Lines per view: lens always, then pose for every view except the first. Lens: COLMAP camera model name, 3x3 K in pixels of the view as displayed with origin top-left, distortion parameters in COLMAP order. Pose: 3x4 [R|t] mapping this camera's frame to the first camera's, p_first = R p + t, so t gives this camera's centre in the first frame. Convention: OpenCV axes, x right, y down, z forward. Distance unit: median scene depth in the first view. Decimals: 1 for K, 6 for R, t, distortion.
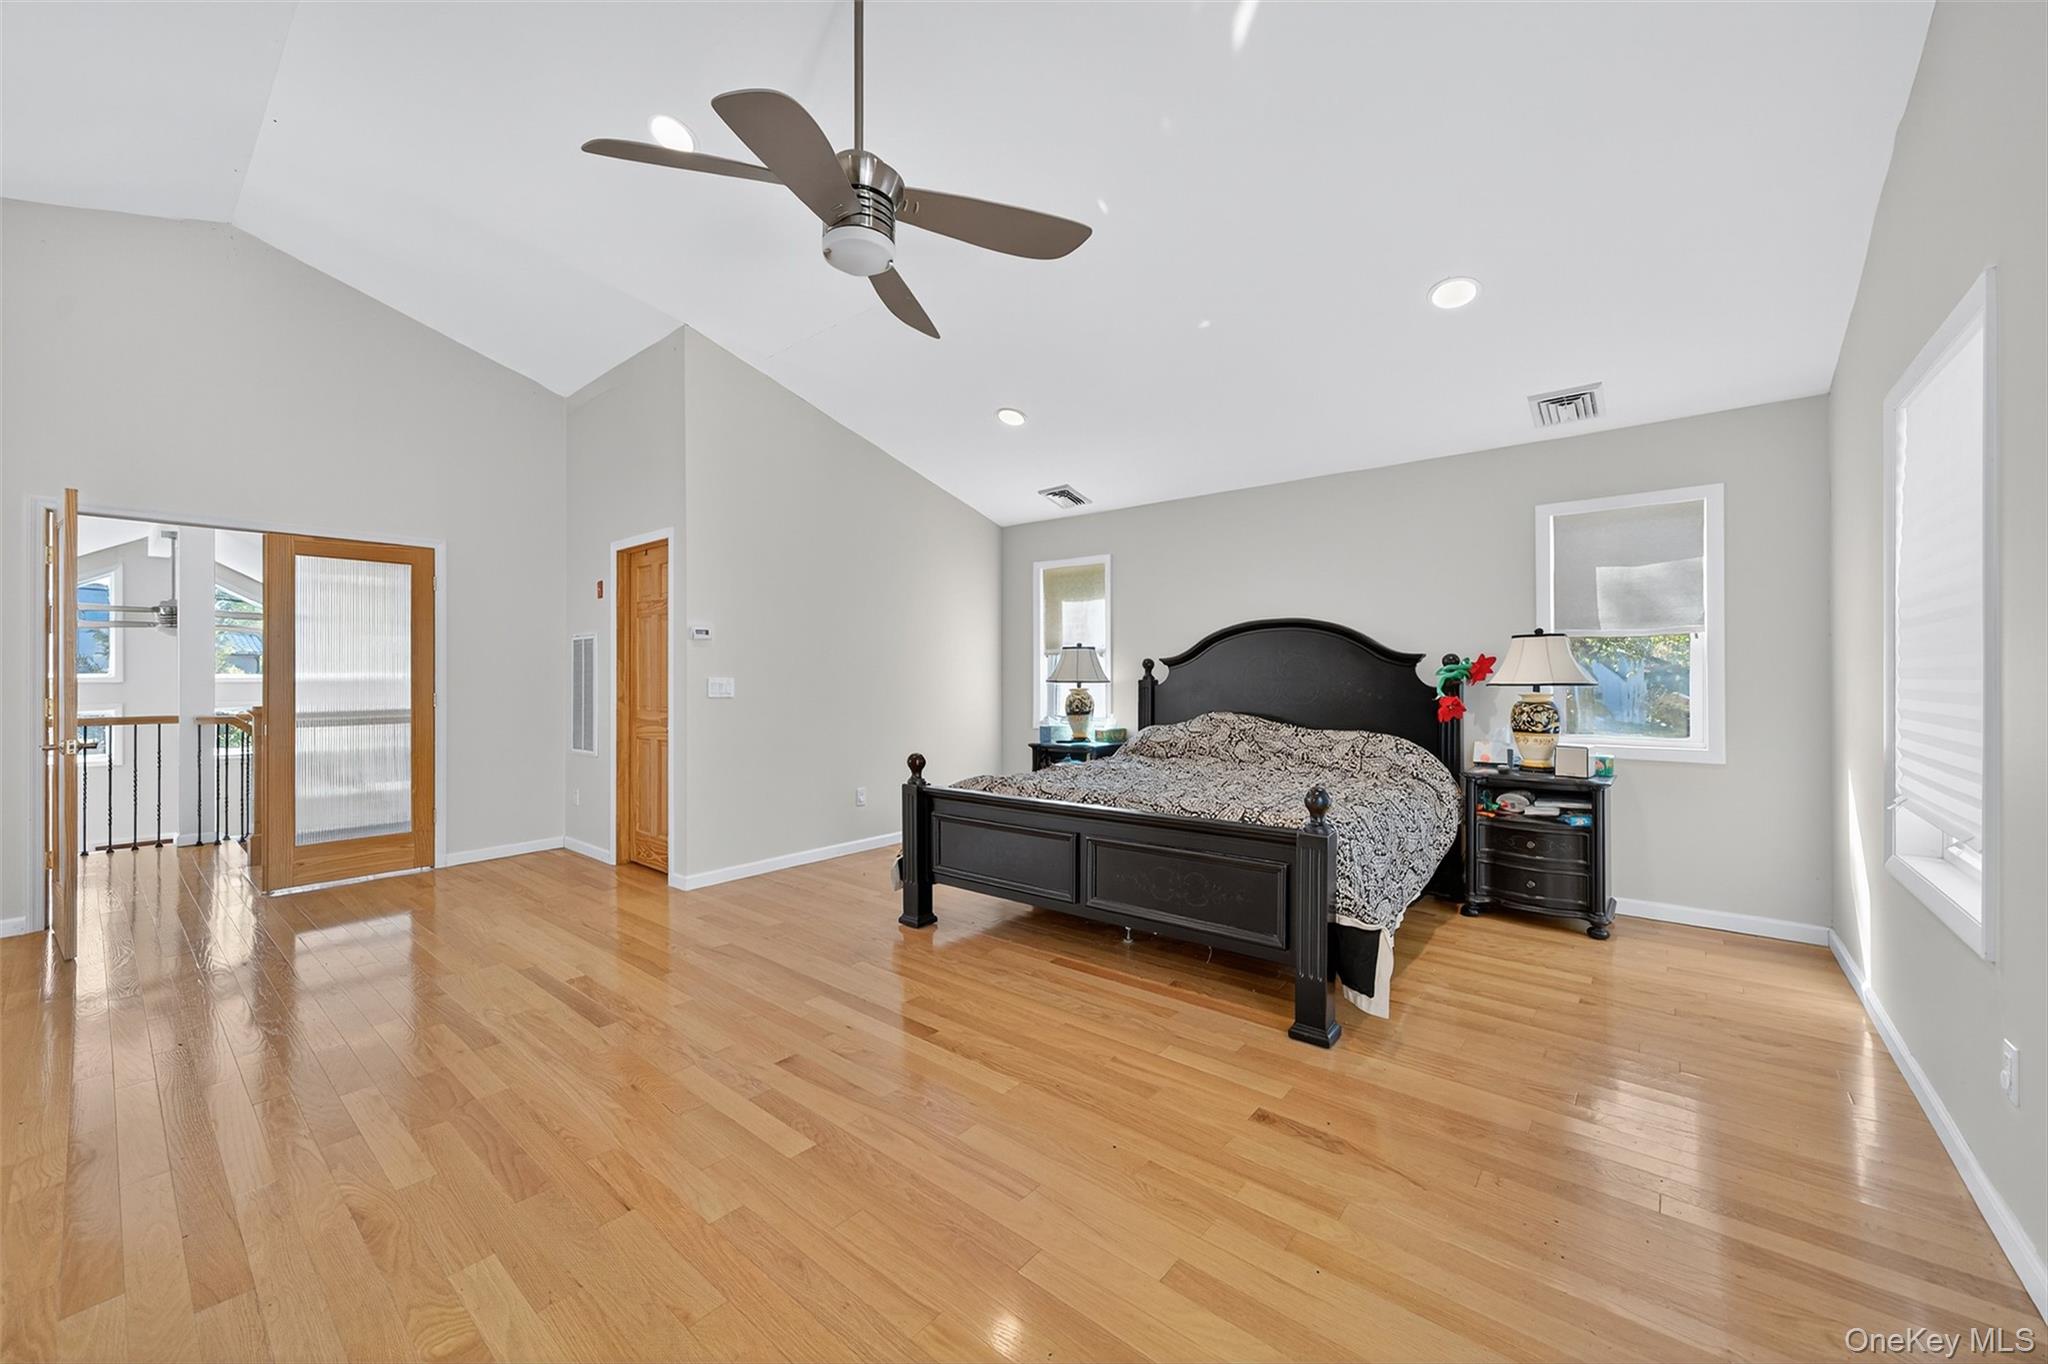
lens RADIAL K [[836.7, 0, 1024.0], [0, 836.7, 682.0], [0, 0, 1]] dist [0.003151, 0.000861]
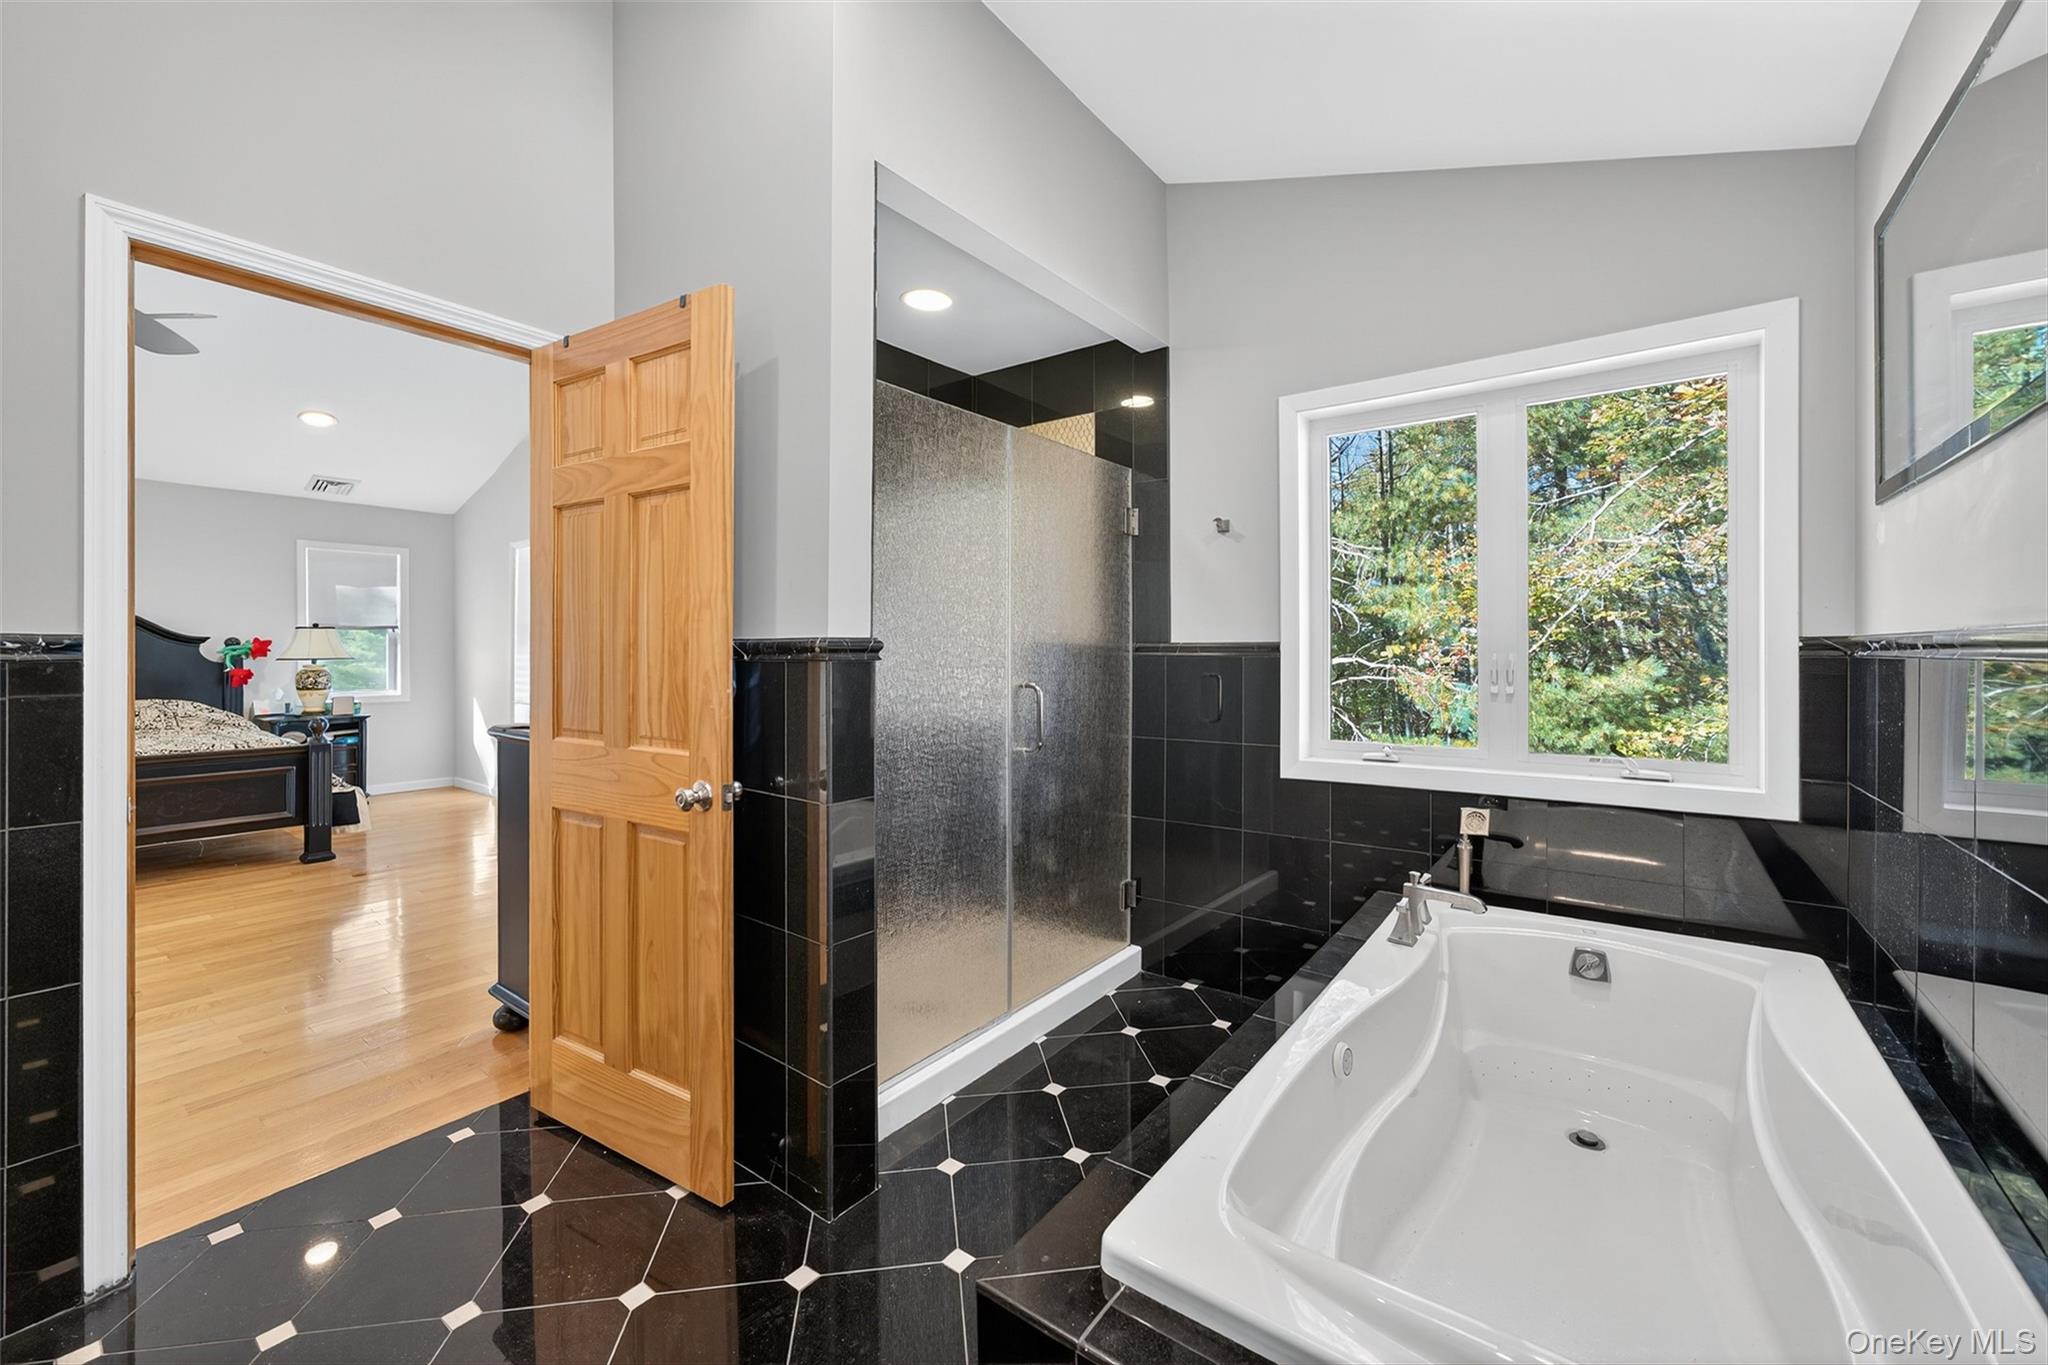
lens RADIAL K [[836.7, 0, 1024.0], [0, 836.7, 682.5], [0, 0, 1]] dist [0.003151, 0.000861]
pose [[-0.001275, -0.021816, 0.999761, -0.945542], [0.020436, 0.999553, 0.021837, 0.039775], [-0.999790, 0.020459, -0.000828, -0.313522]]
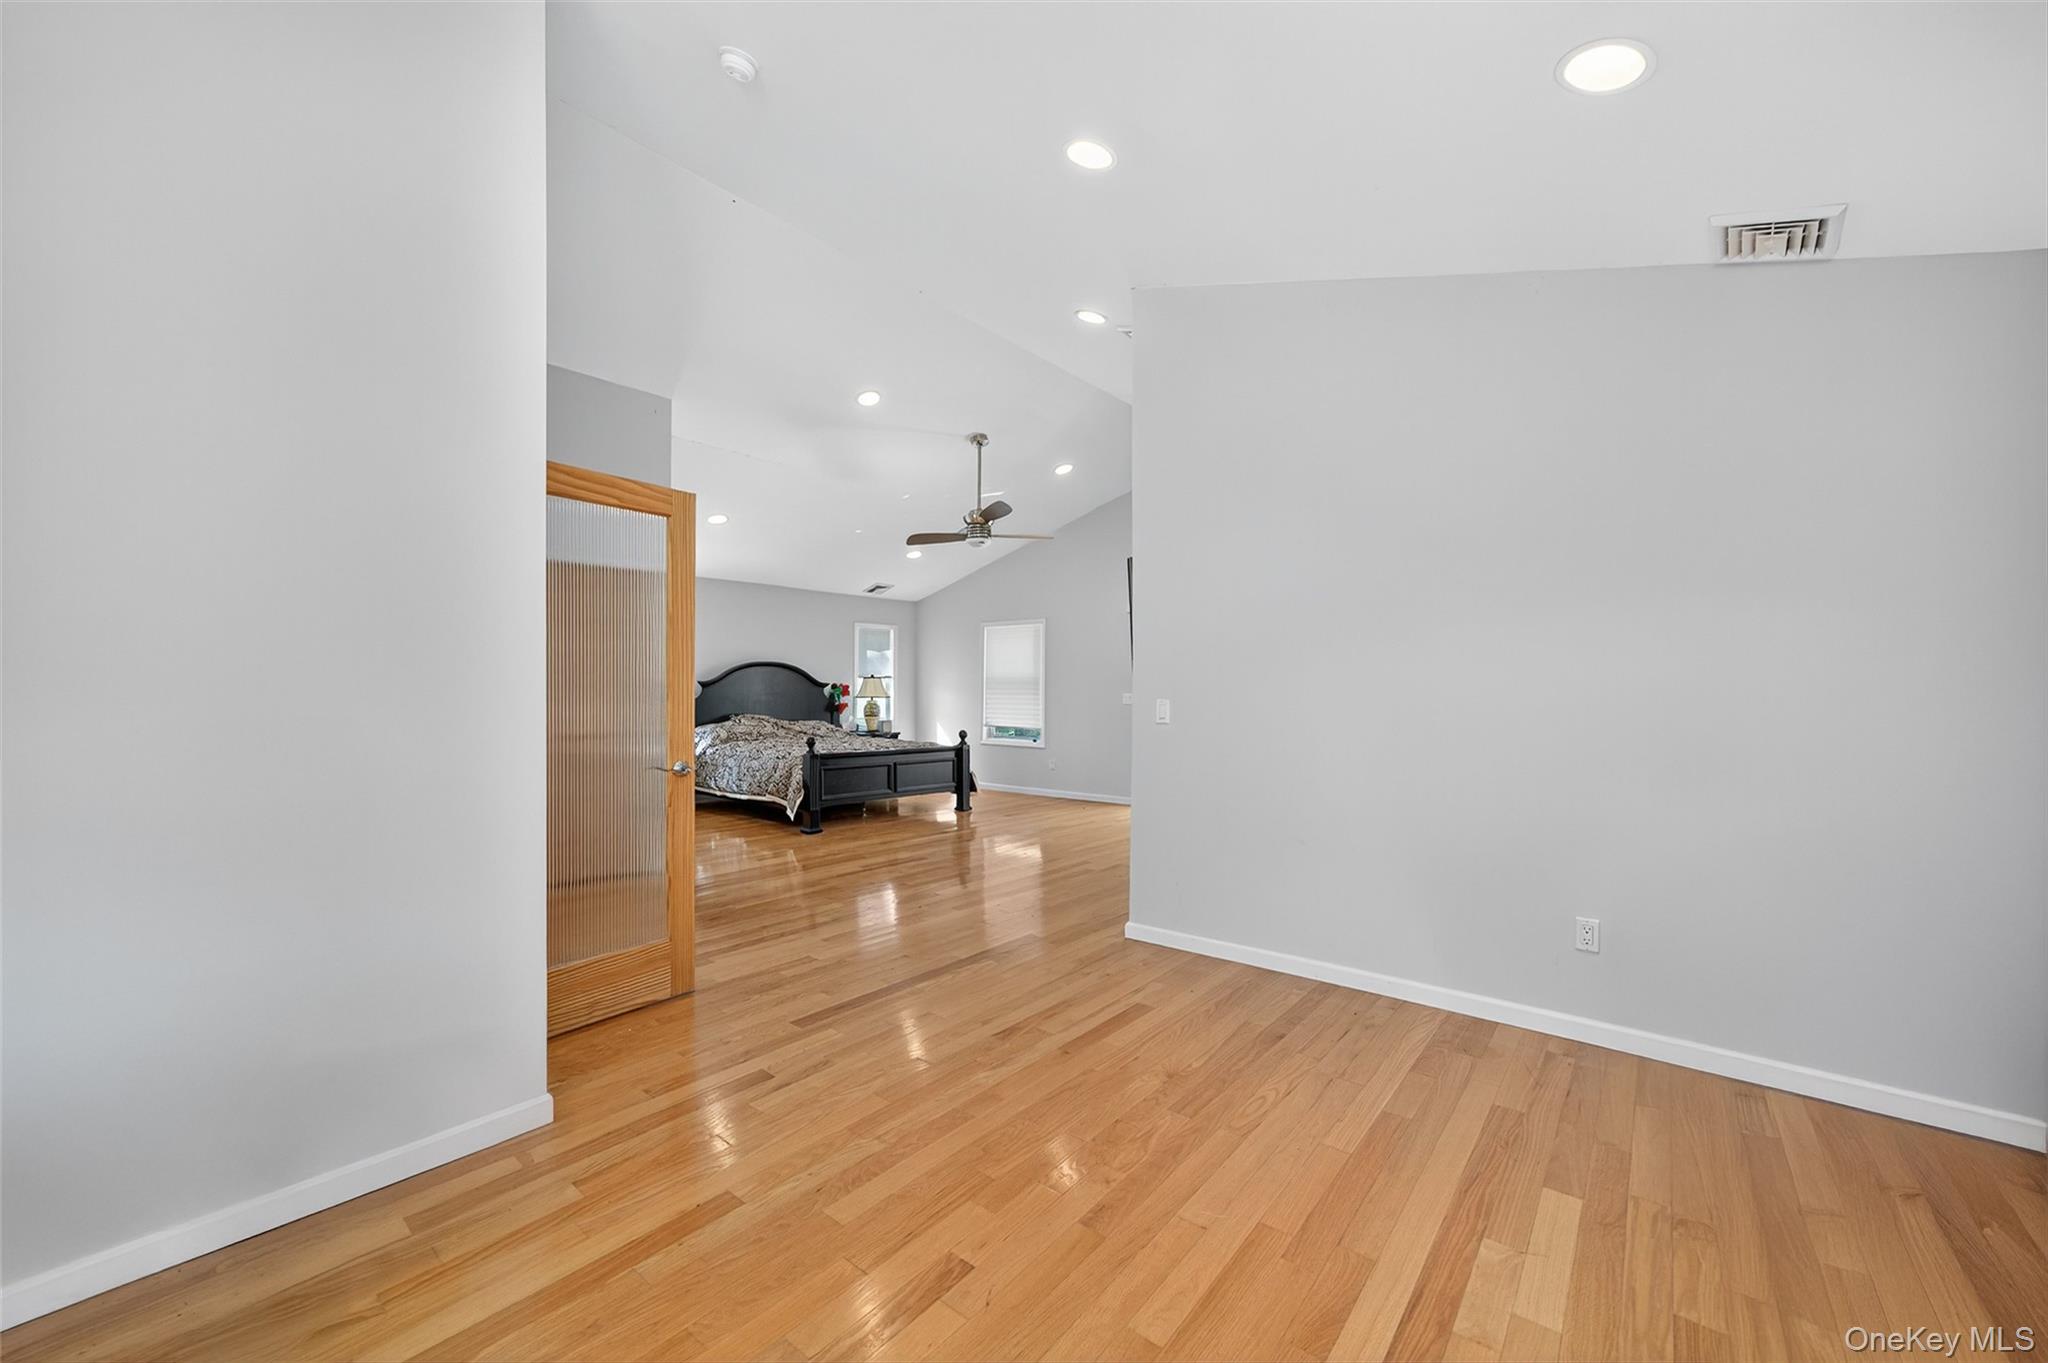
lens RADIAL K [[836.7, 0, 1024.0], [0, 836.7, 681.5], [0, 0, 1]] dist [0.003151, 0.000861]
pose [[0.019463, 0.006825, 0.999787, -1.937617], [-0.004989, 0.999965, -0.006729, -0.027173], [-0.999798, -0.004857, 0.019496, 0.485546]]
